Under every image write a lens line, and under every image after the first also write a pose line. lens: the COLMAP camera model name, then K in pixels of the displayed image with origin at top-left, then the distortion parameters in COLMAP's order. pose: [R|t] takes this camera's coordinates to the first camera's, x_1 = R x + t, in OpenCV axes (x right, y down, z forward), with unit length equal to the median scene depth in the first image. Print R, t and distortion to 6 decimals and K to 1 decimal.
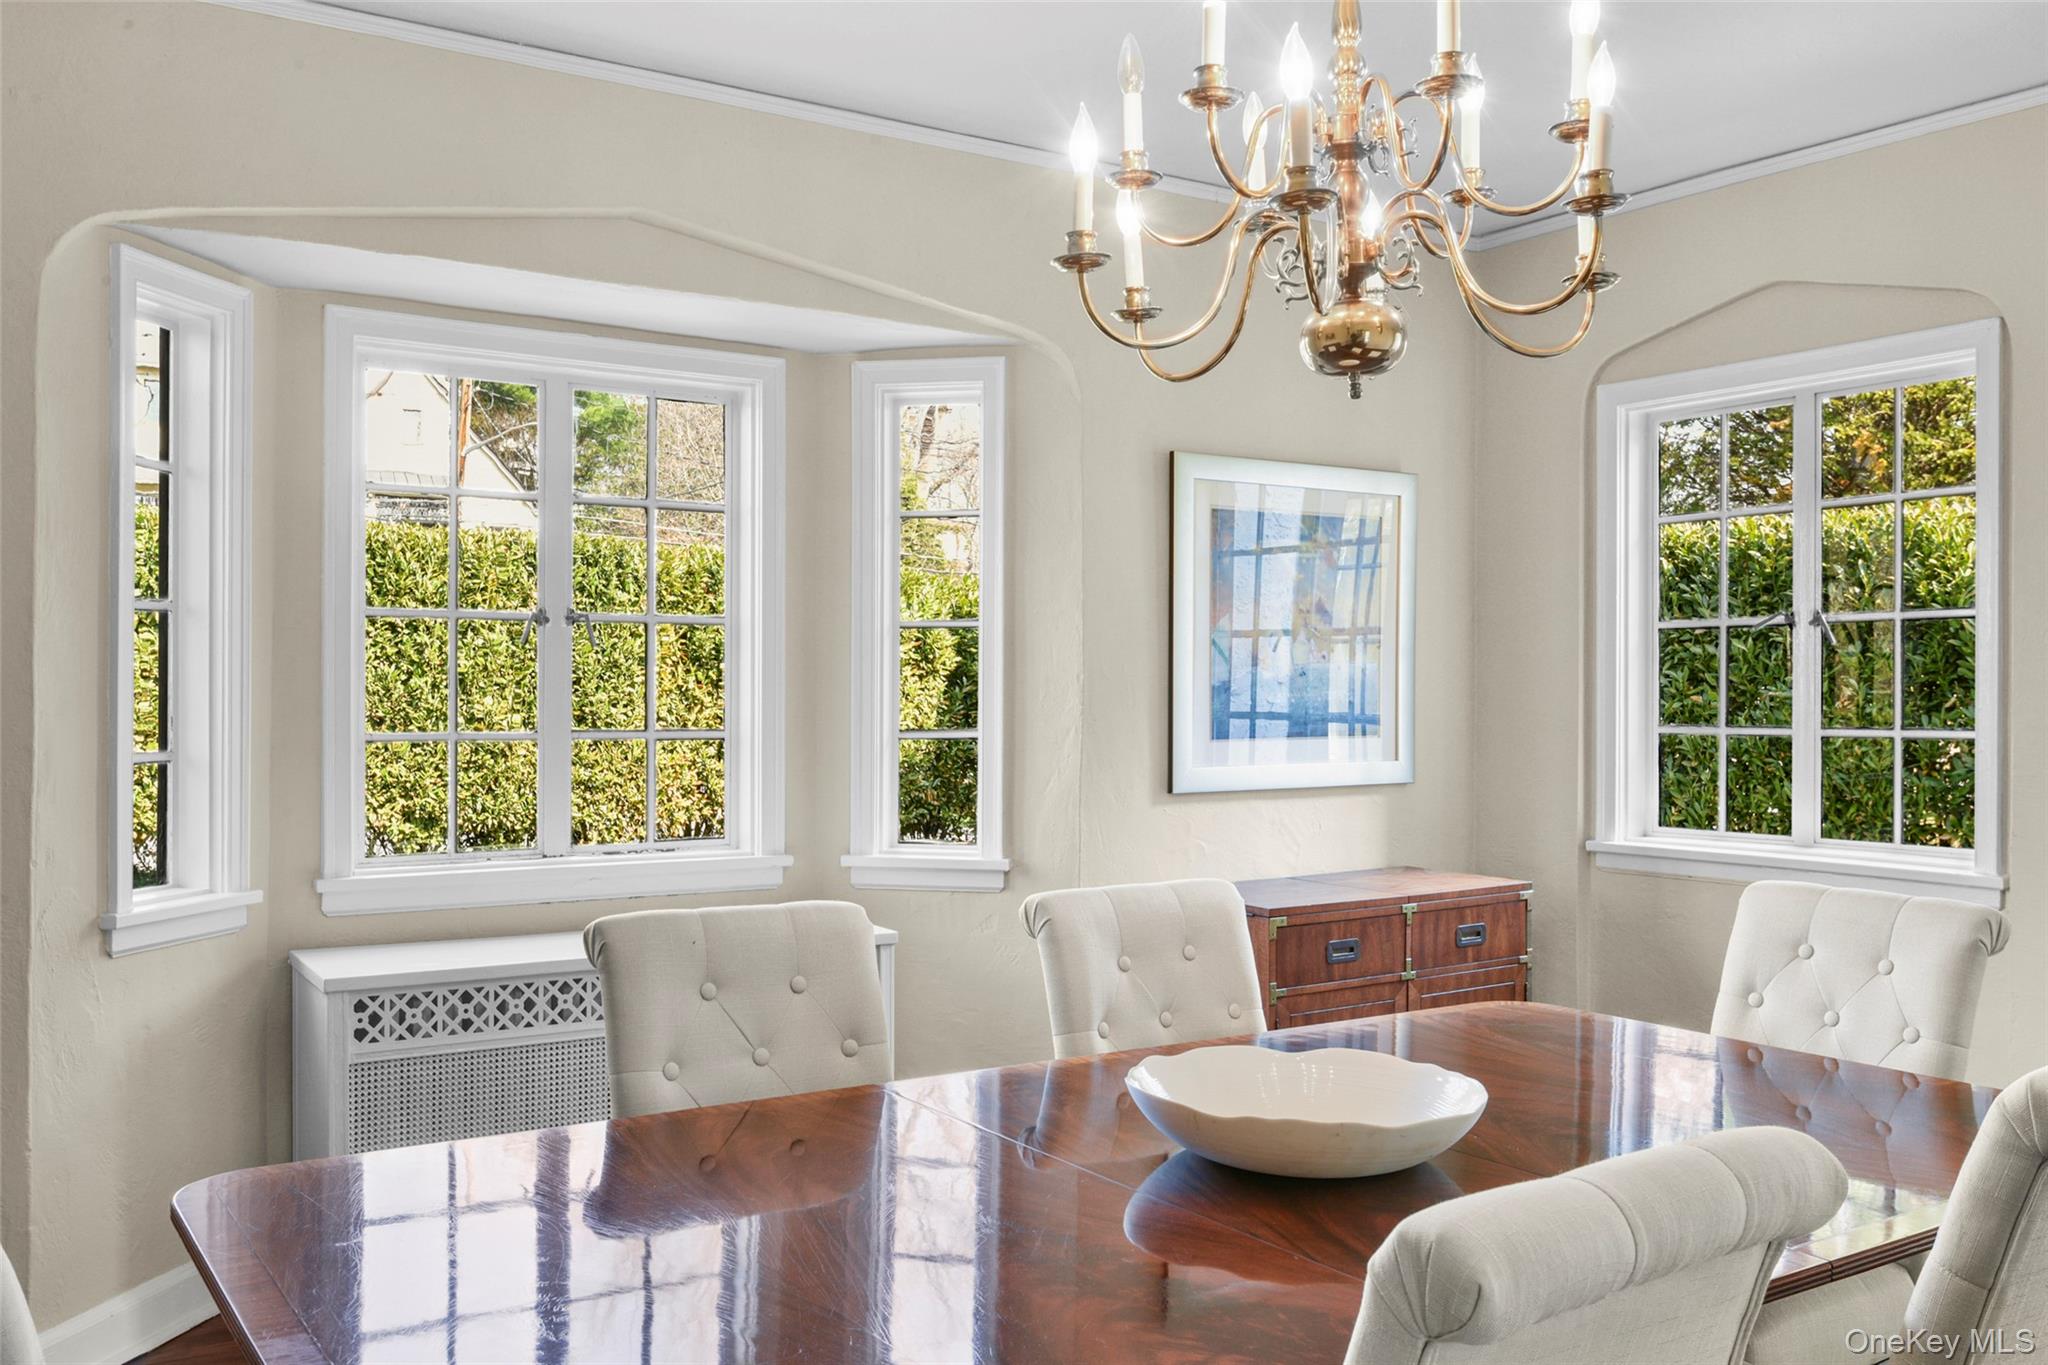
lens RADIAL K [[1791.0, 0, 1039.2], [0, 1791.0, 717.7], [0, 0, 1]] dist [-0.033992, -0.015005]
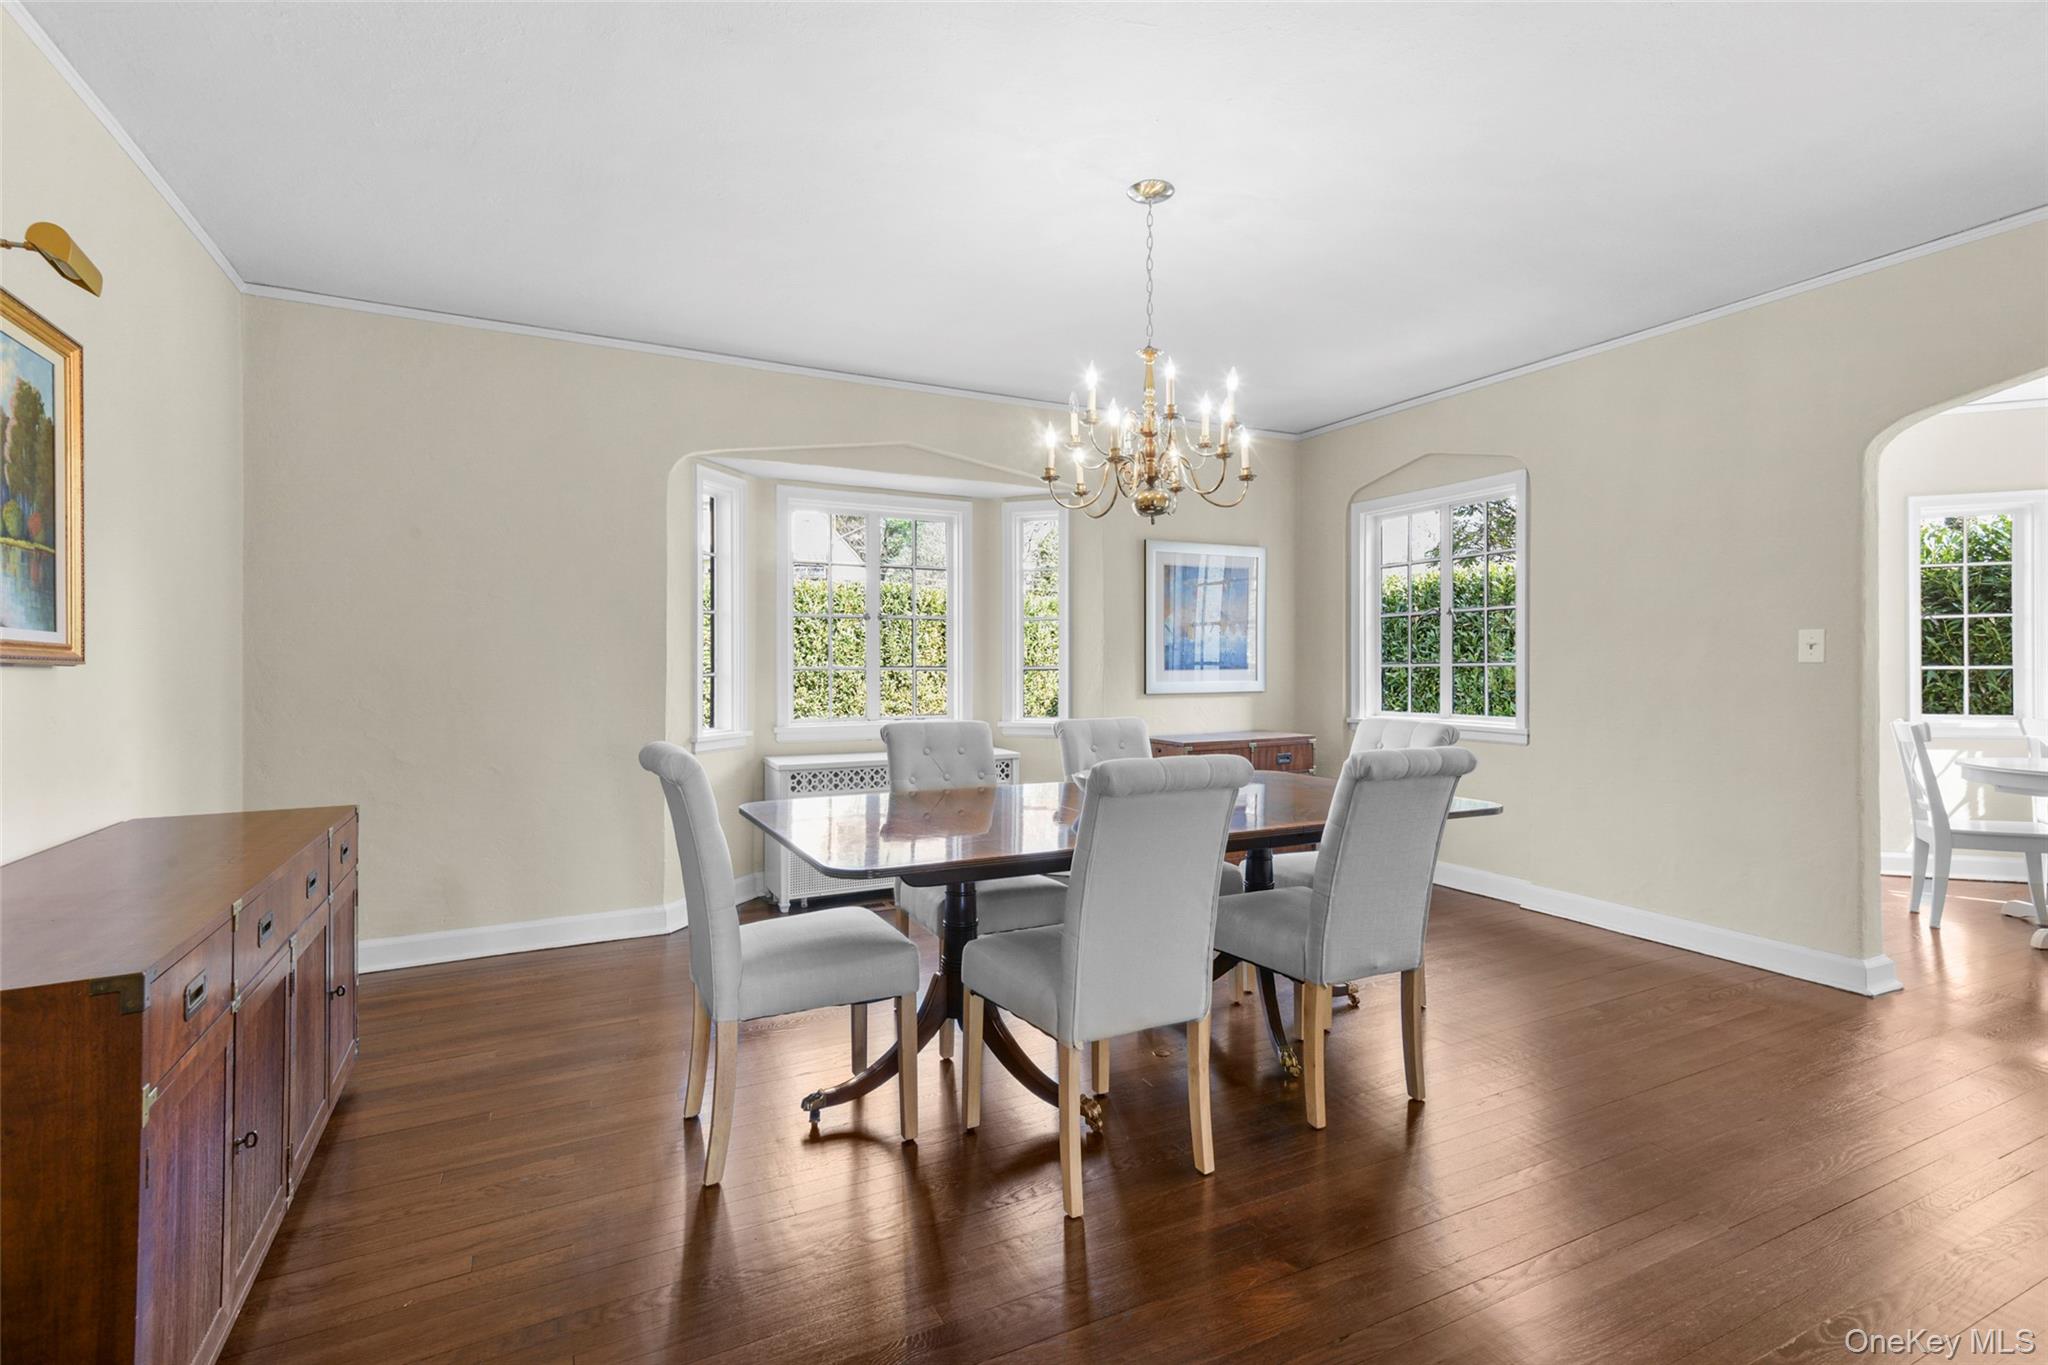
lens RADIAL K [[967.0, 0, 1022.2], [0, 967.0, 675.5], [0, 0, 1]] dist [0.000328, 0.002185]
pose [[0.993044, -0.003353, -0.117693, 0.072237], [0.002802, 0.999984, -0.004842, 0.028317], [0.117707, 0.004479, 0.993038, -0.235577]]
